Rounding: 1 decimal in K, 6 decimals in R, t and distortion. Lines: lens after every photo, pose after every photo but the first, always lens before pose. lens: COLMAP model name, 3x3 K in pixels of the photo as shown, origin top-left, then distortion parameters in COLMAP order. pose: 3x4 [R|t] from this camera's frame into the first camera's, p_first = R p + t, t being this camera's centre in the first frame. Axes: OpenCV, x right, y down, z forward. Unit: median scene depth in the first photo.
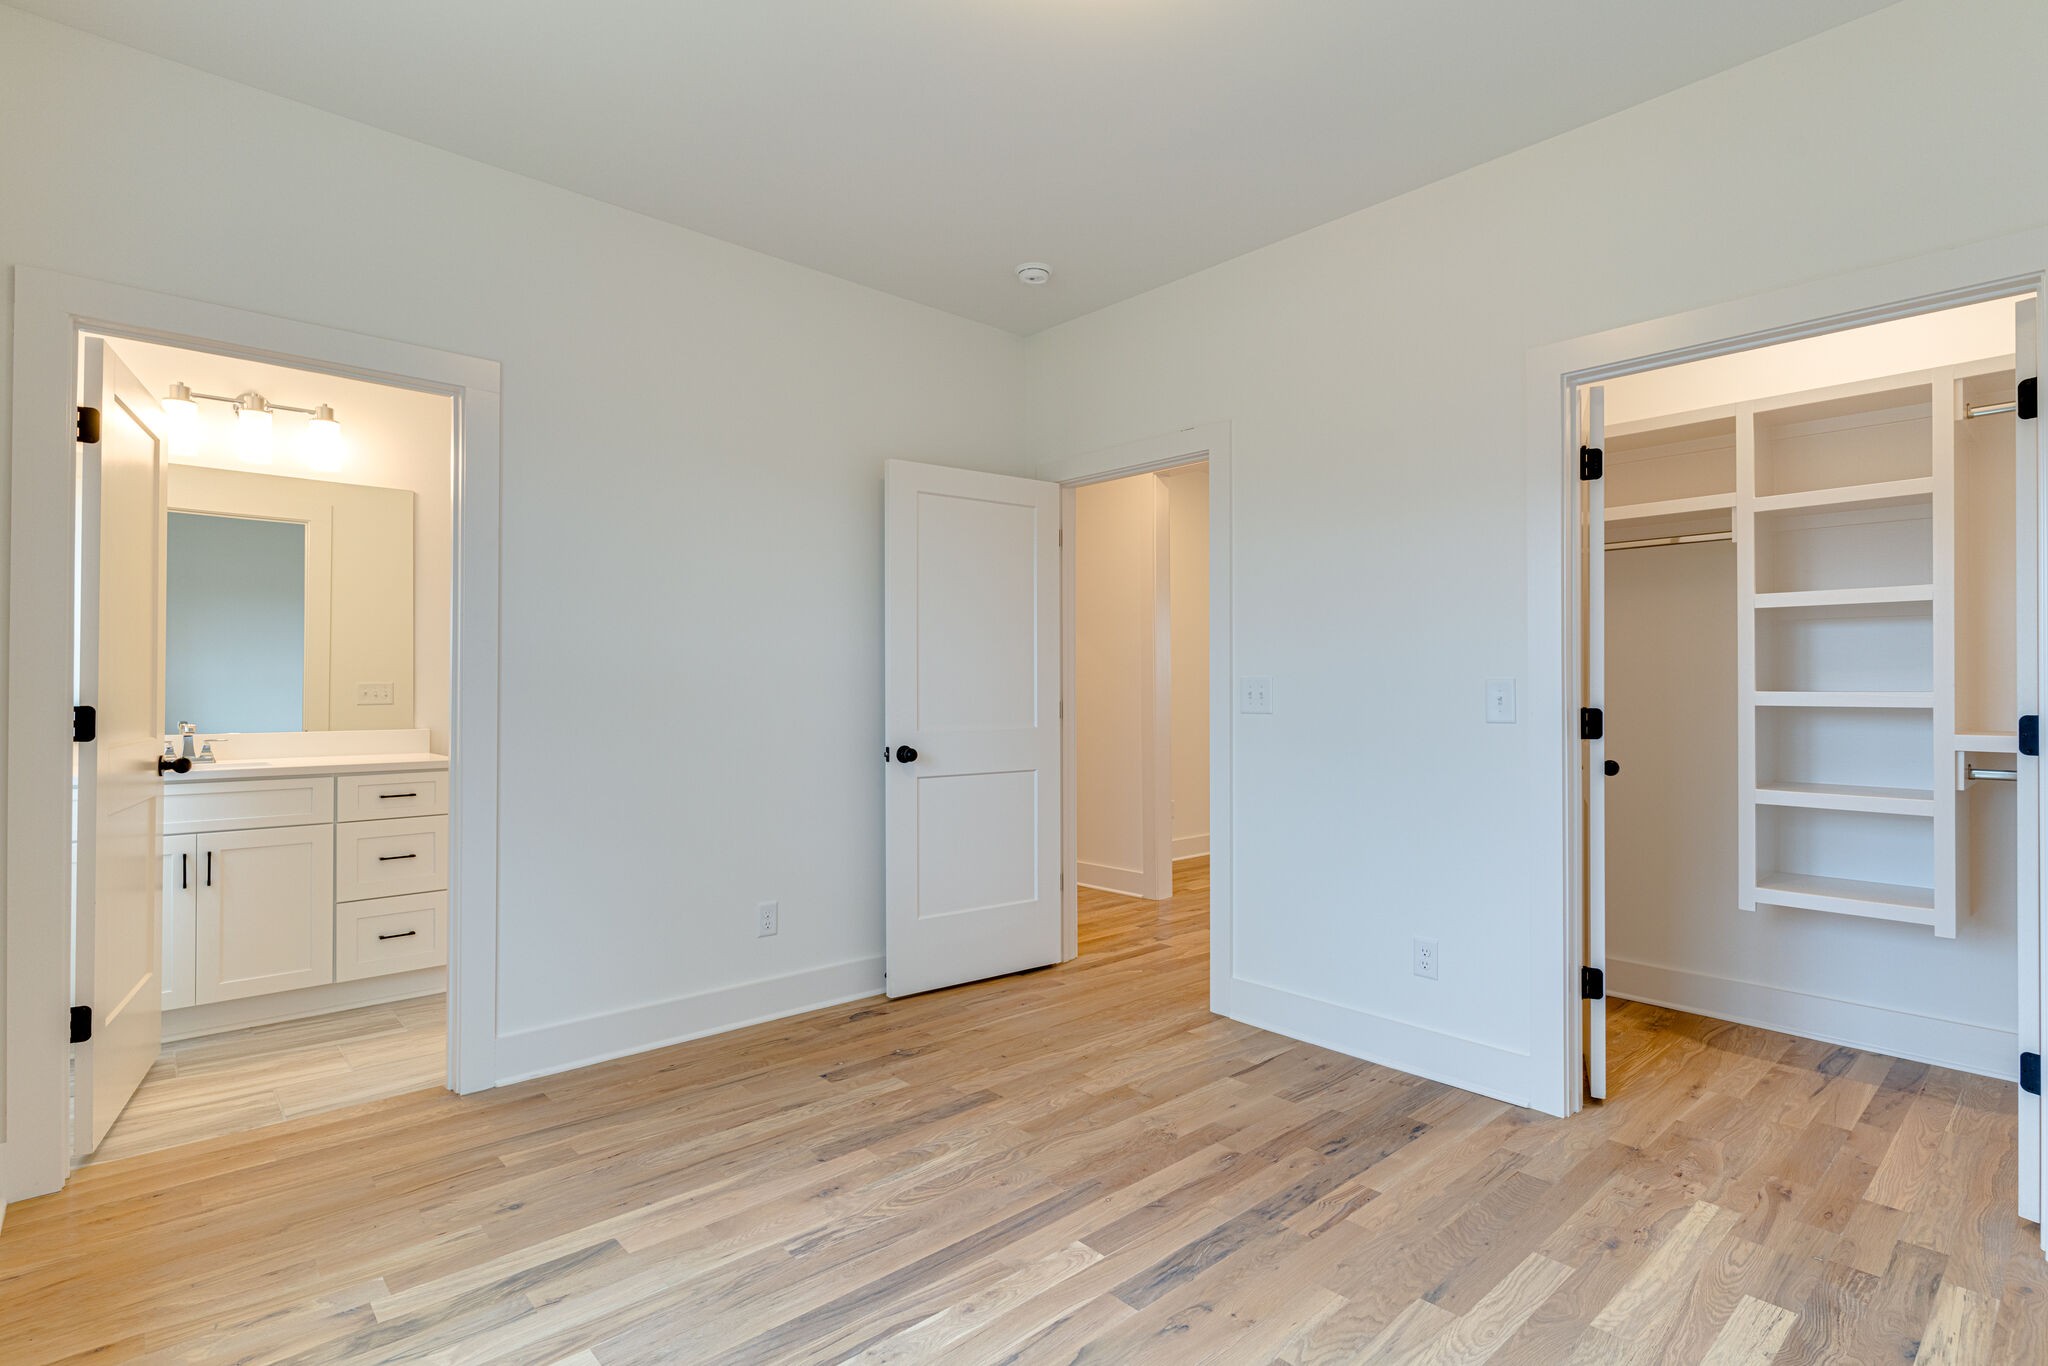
lens RADIAL K [[983.8, 0, 1017.1], [0, 983.8, 691.0], [0, 0, 1]] dist [0.005306, 0.000562]
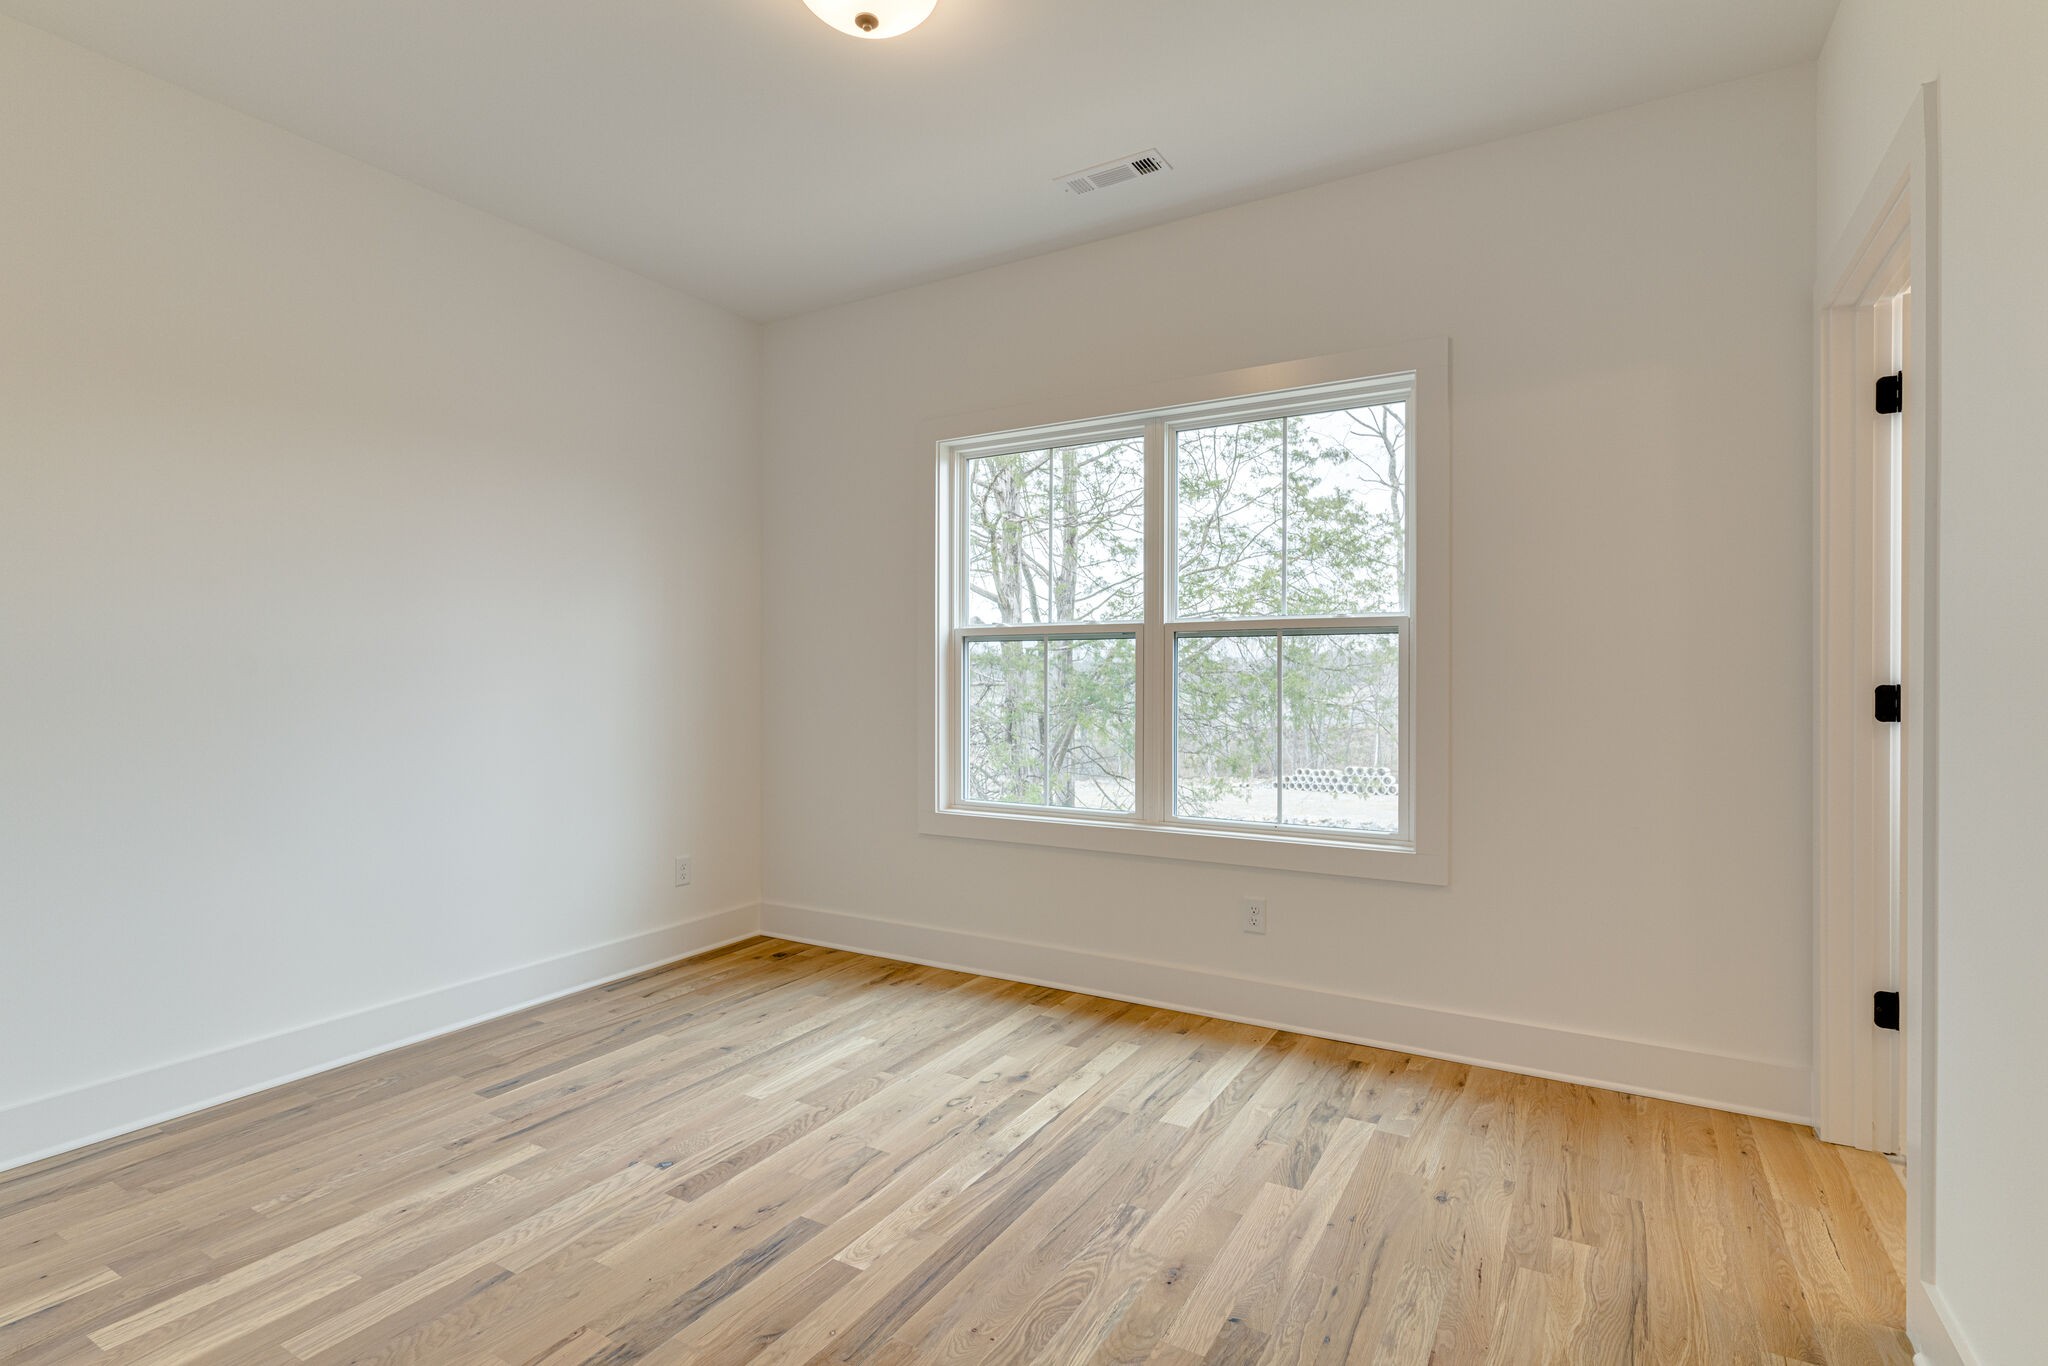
lens RADIAL K [[983.8, 0, 1017.9], [0, 983.8, 677.5], [0, 0, 1]] dist [0.005306, 0.000562]
pose [[-0.953319, 0.001003, -0.301962, 0.188806], [0.000527, 0.999998, 0.001660, 0.001488], [0.301963, 0.001423, -0.953318, 1.798573]]
